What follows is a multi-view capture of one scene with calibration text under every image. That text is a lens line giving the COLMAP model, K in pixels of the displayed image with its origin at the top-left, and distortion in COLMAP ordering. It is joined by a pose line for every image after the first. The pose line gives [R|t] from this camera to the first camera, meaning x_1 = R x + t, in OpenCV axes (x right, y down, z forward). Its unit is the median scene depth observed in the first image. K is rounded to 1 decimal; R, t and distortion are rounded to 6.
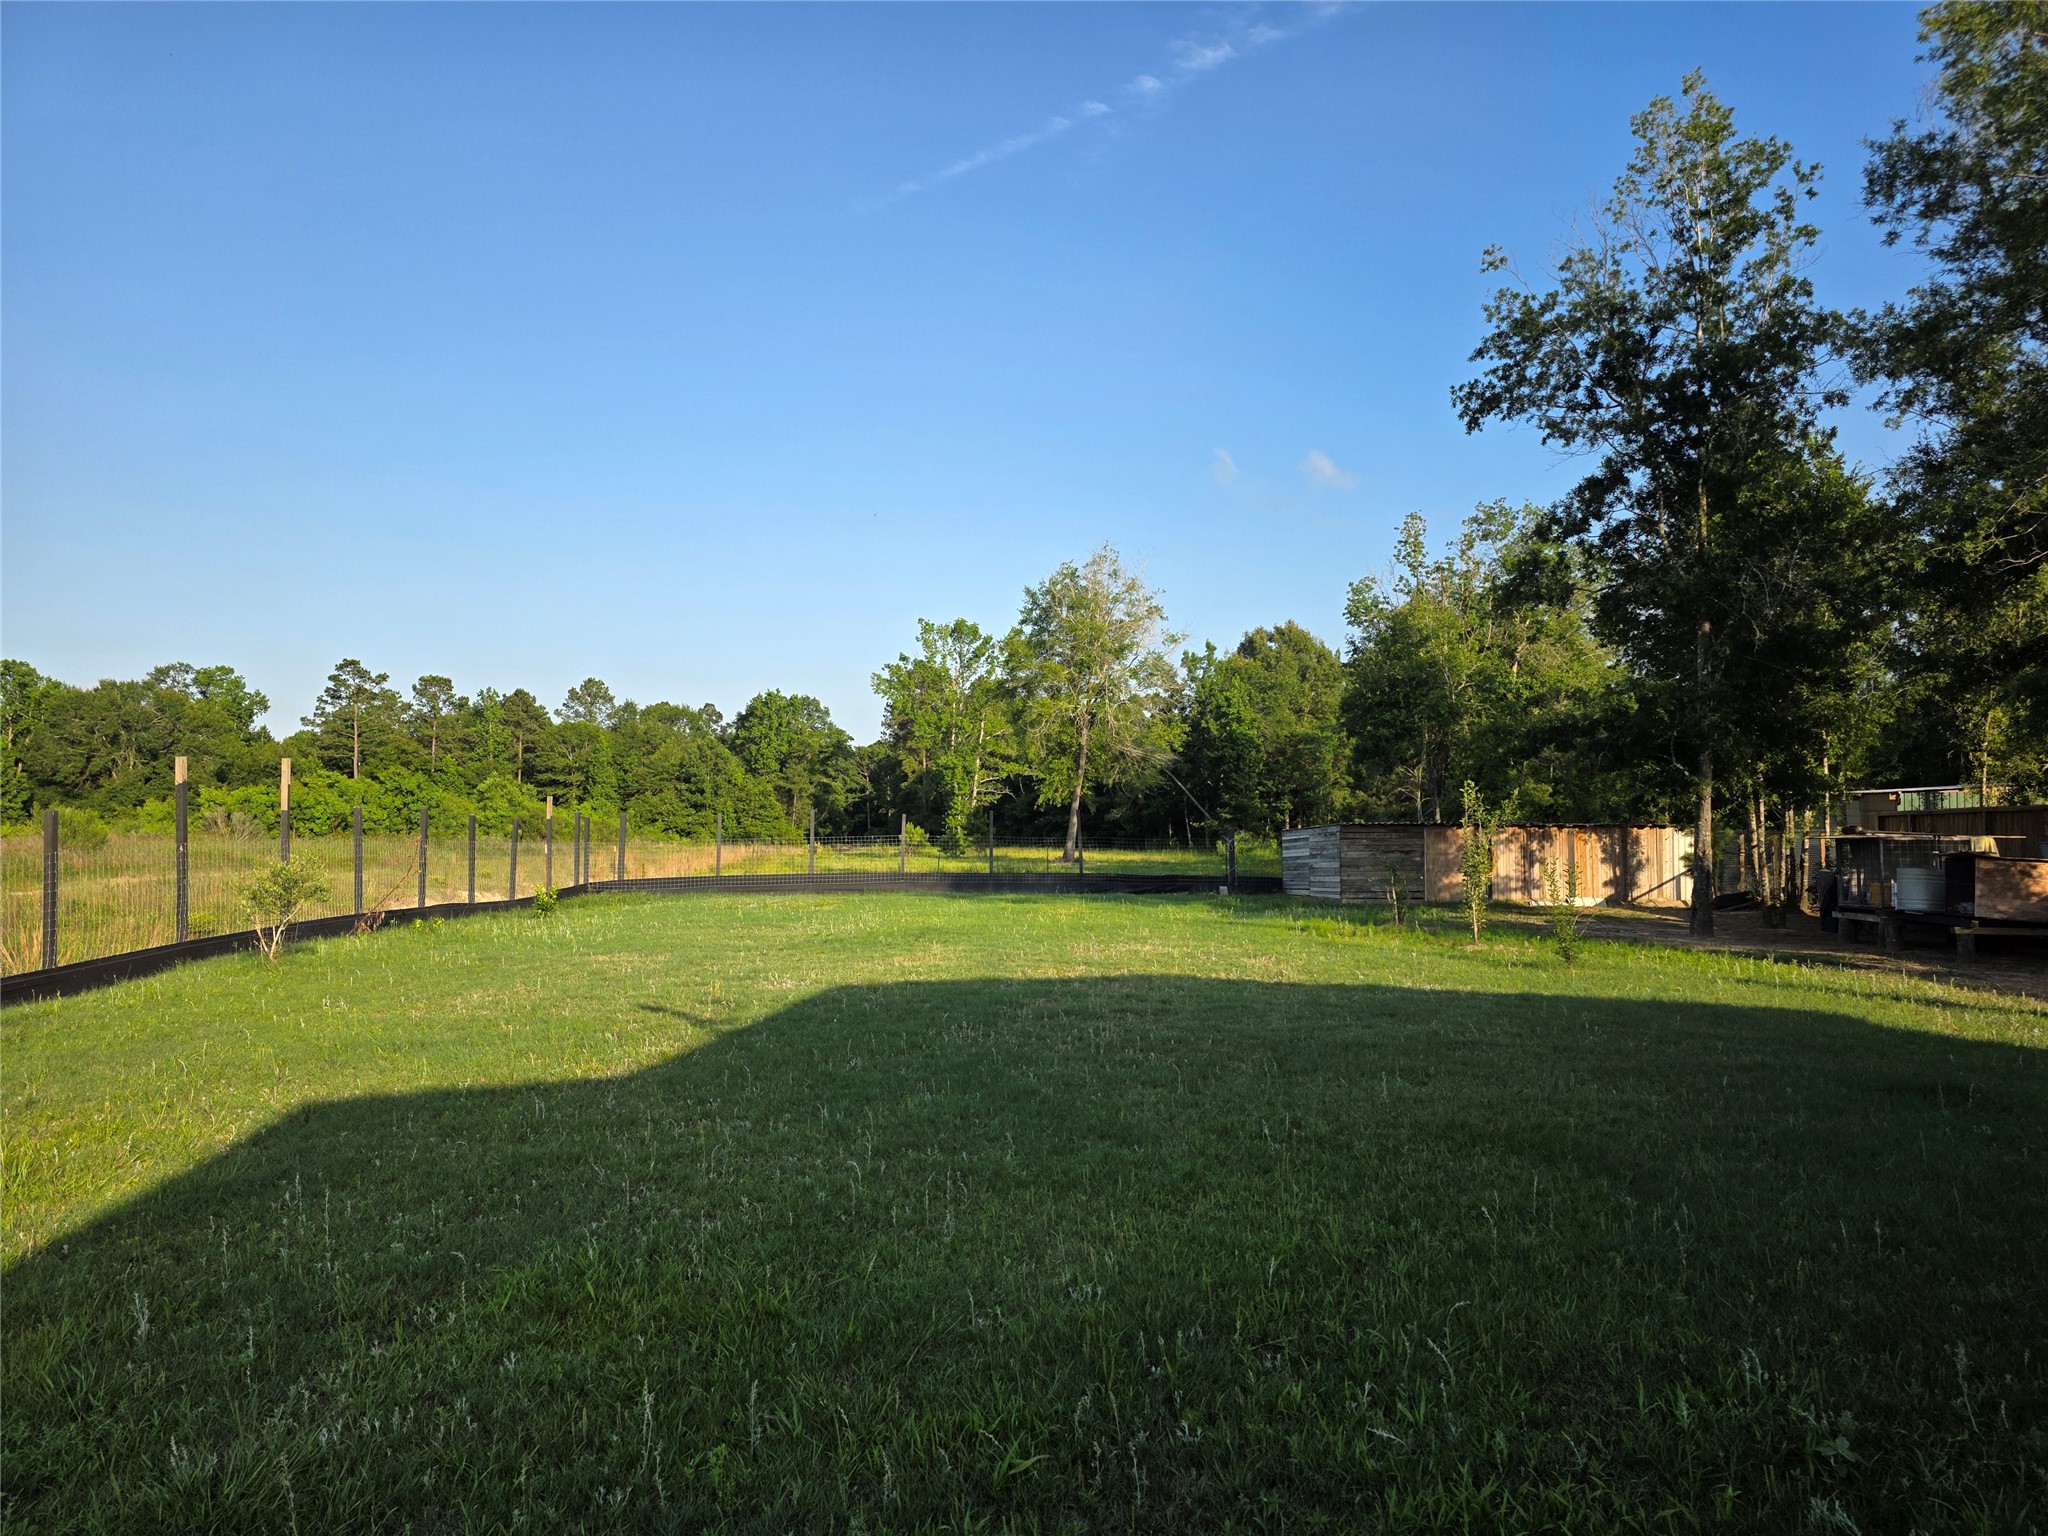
lens RADIAL K [[1385.0, 0, 1019.6], [0, 1385.0, 764.0], [0, 0, 1]] dist [0.082964, -0.084545]
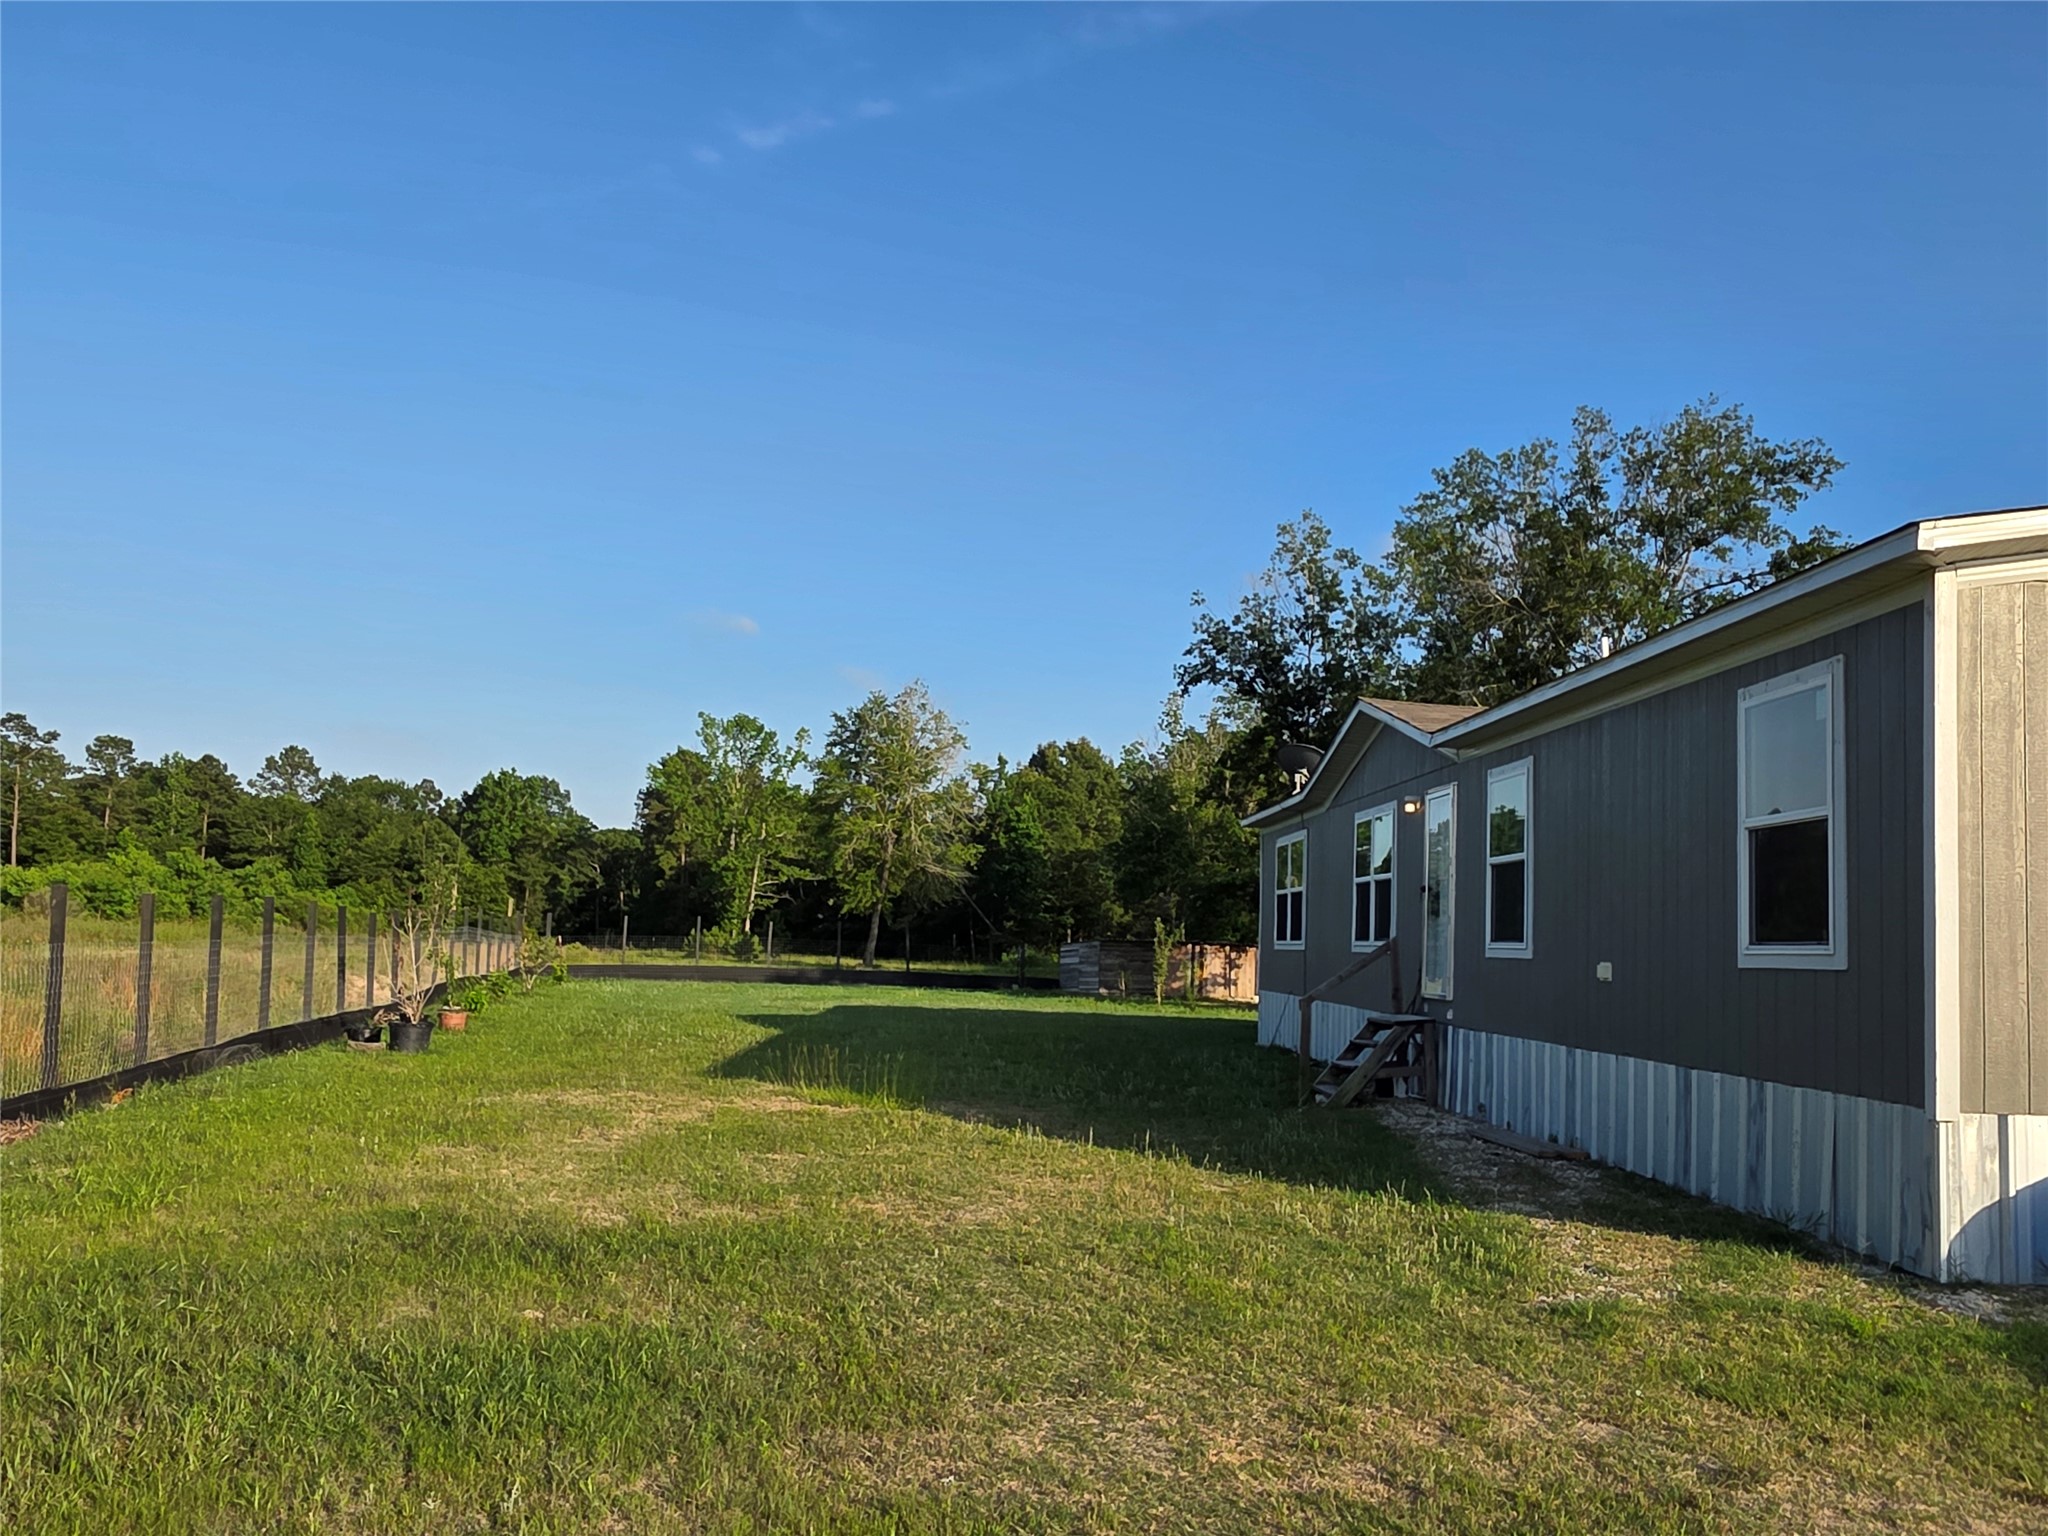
lens RADIAL K [[1700.0, 0, 1026.5], [0, 1700.0, 835.4], [0, 0, 1]] dist [0.005136, 0.003808]
pose [[0.986365, 0.042378, 0.159023, -0.037540], [-0.040121, 0.999044, -0.017378, -0.009229], [-0.159608, 0.010761, 0.987122, -0.212528]]
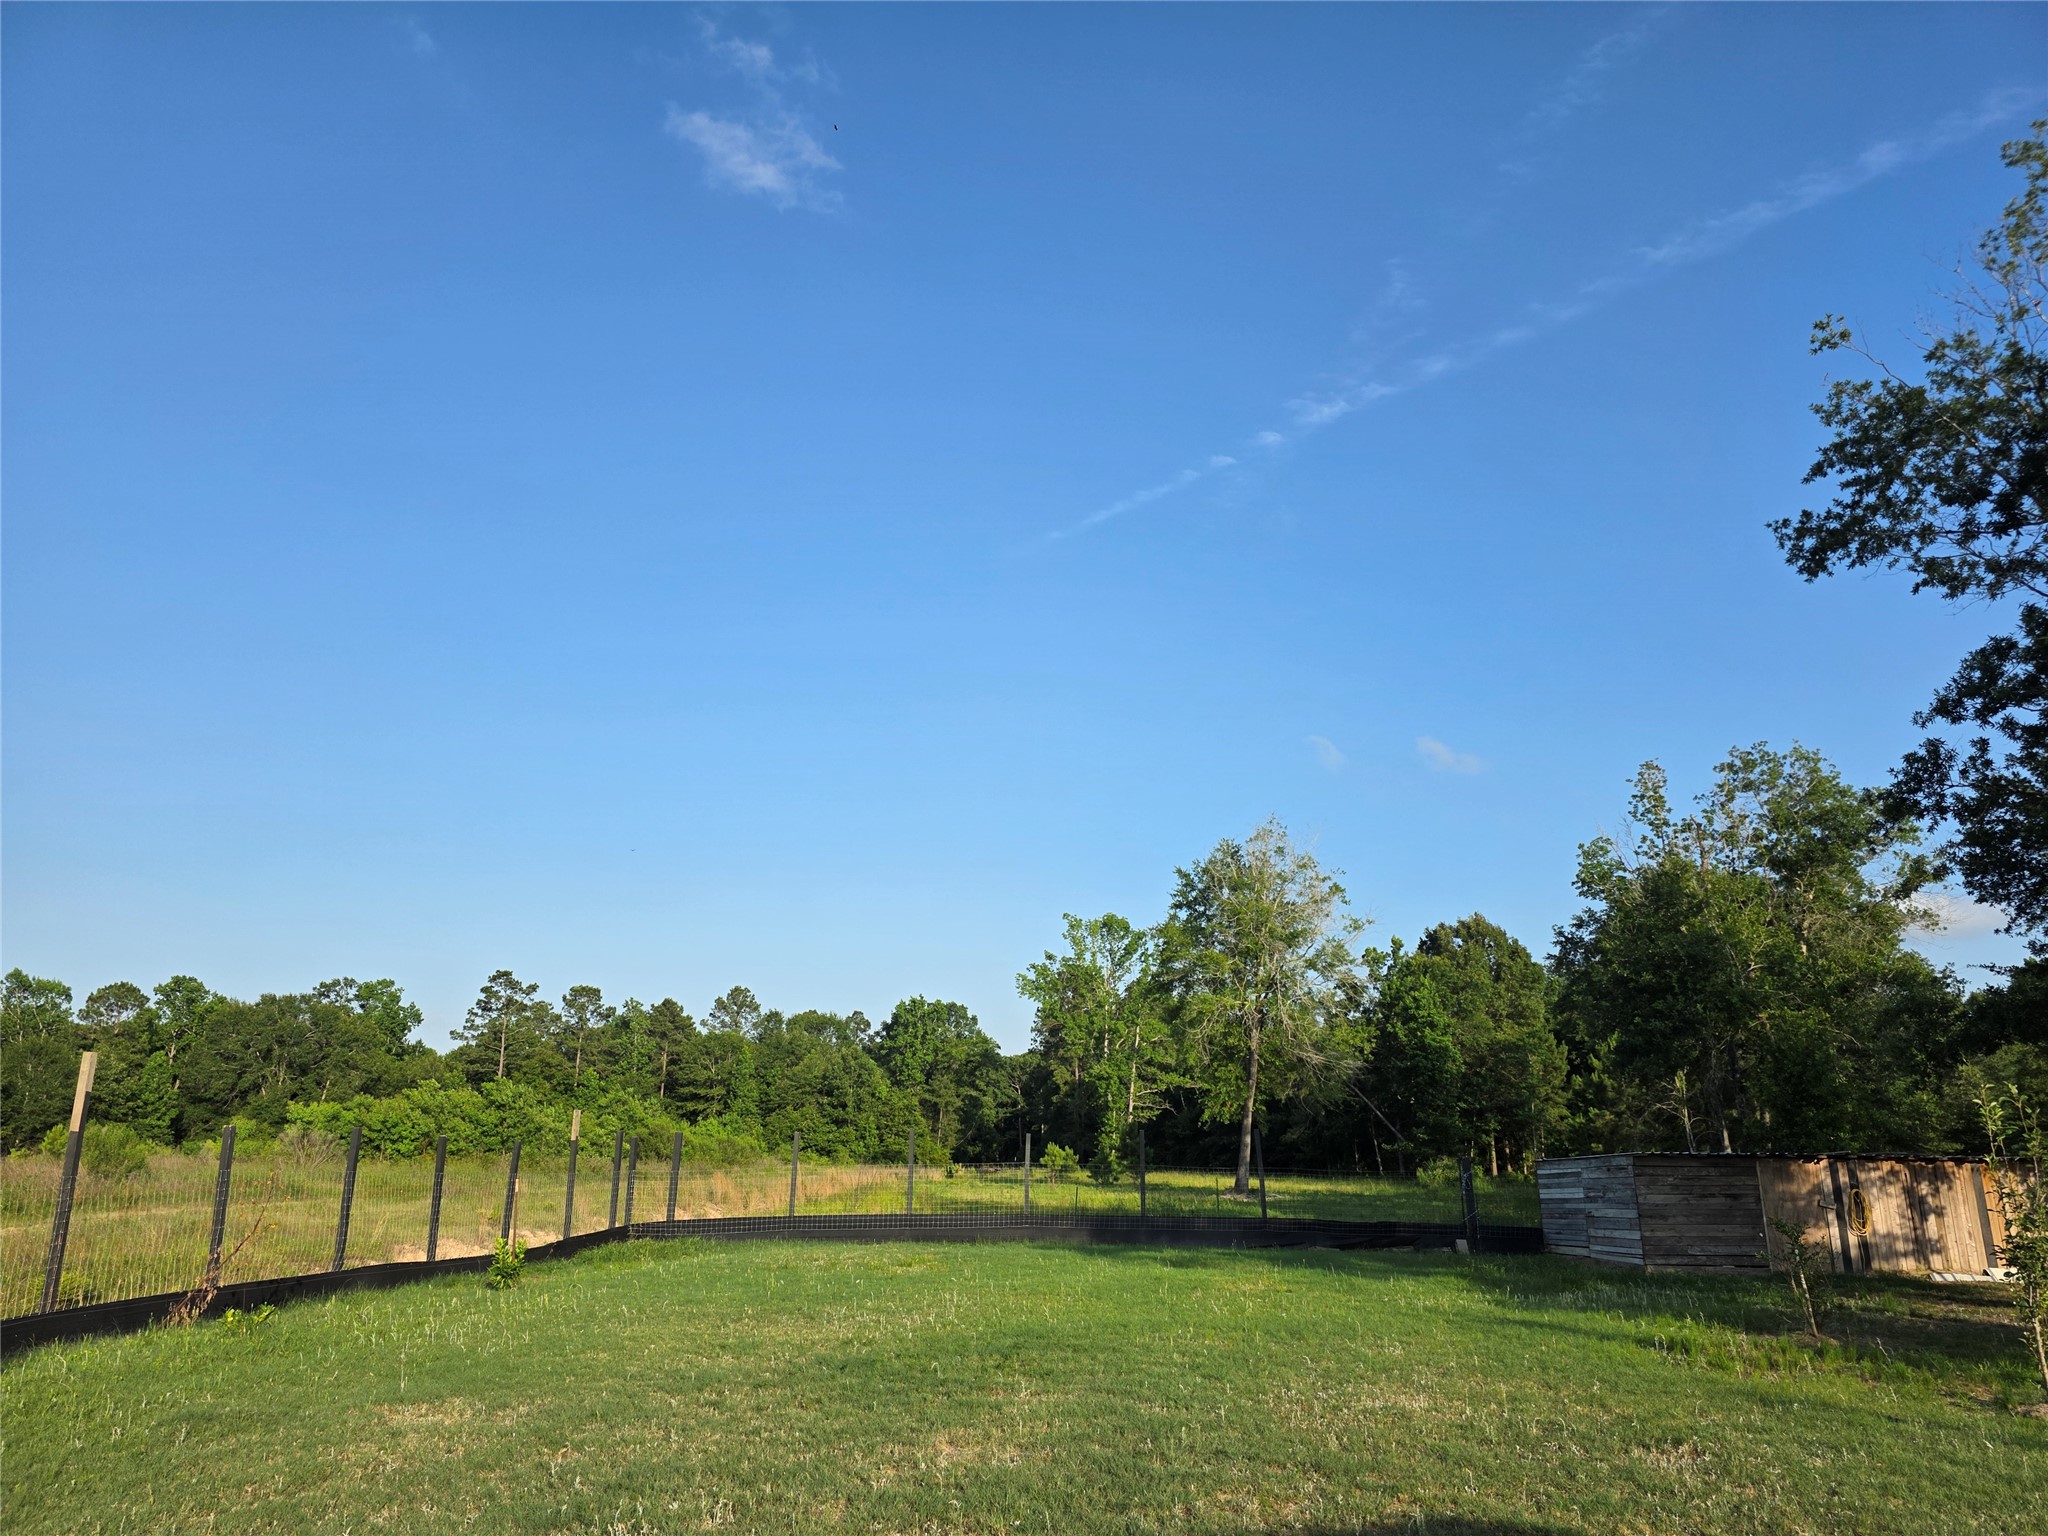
lens RADIAL K [[1385.0, 0, 1019.6], [0, 1385.0, 764.0], [0, 0, 1]] dist [0.082964, -0.084545]
pose [[0.993612, -0.025623, -0.109902, 0.000808], [0.000862, 0.975577, -0.219658, 0.001966], [0.112846, 0.218160, 0.969367, 0.068892]]
